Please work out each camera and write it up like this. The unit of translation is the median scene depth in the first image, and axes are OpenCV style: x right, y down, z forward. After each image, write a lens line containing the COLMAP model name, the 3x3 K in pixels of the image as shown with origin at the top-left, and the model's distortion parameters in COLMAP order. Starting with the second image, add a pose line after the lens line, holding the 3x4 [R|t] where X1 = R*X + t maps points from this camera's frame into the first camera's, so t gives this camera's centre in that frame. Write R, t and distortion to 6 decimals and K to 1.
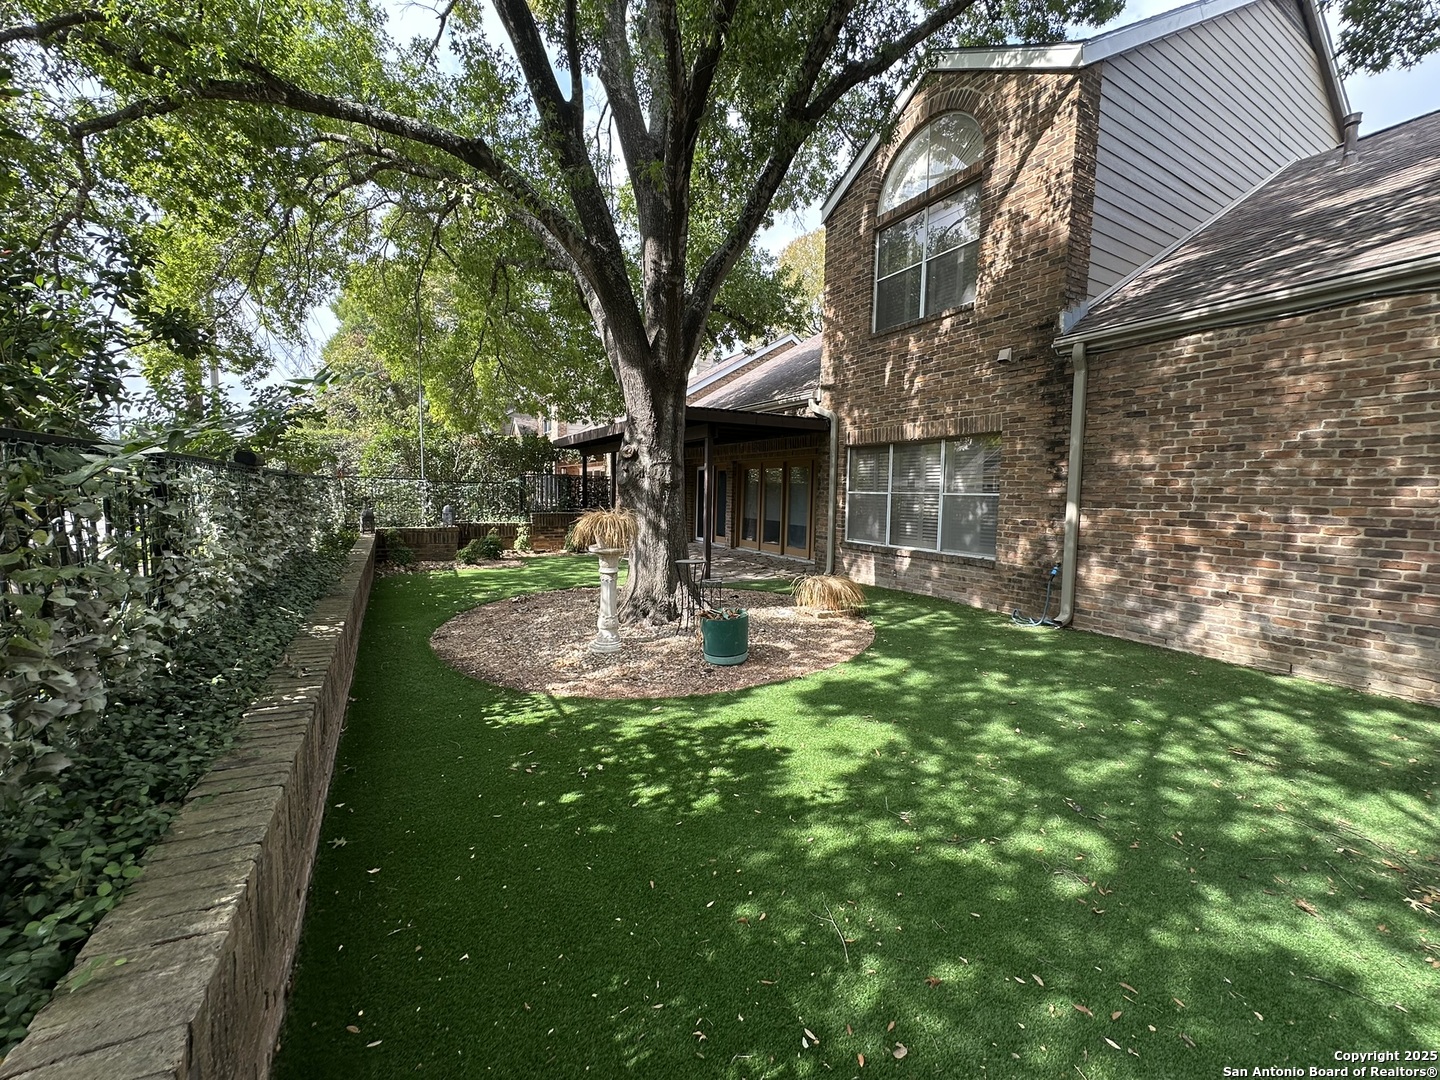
lens RADIAL K [[575.8, 0, 721.3], [0, 575.8, 538.5], [0, 0, 1]] dist [0.000269, 0.000102]
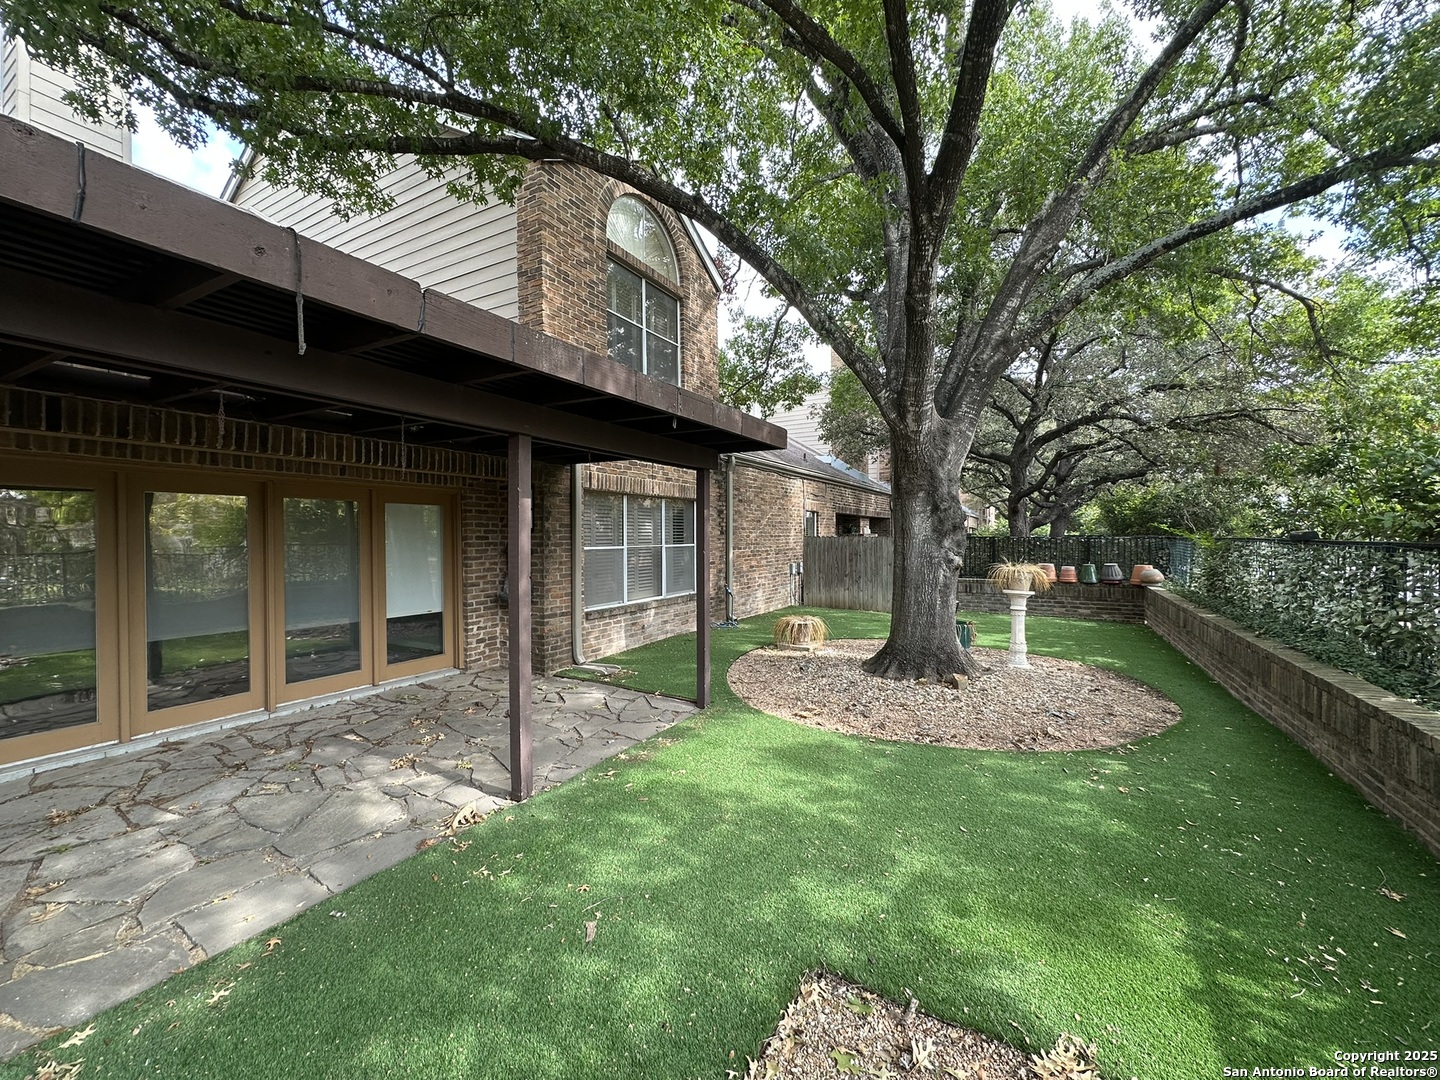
lens RADIAL K [[575.8, 0, 718.2], [0, 575.8, 539.4], [0, 0, 1]] dist [0.000269, 0.000102]
pose [[-0.507440, -0.017903, 0.861501, -0.738507], [0.065163, 0.996124, 0.059083, -0.171196], [-0.859220, 0.086119, -0.504306, 1.683199]]
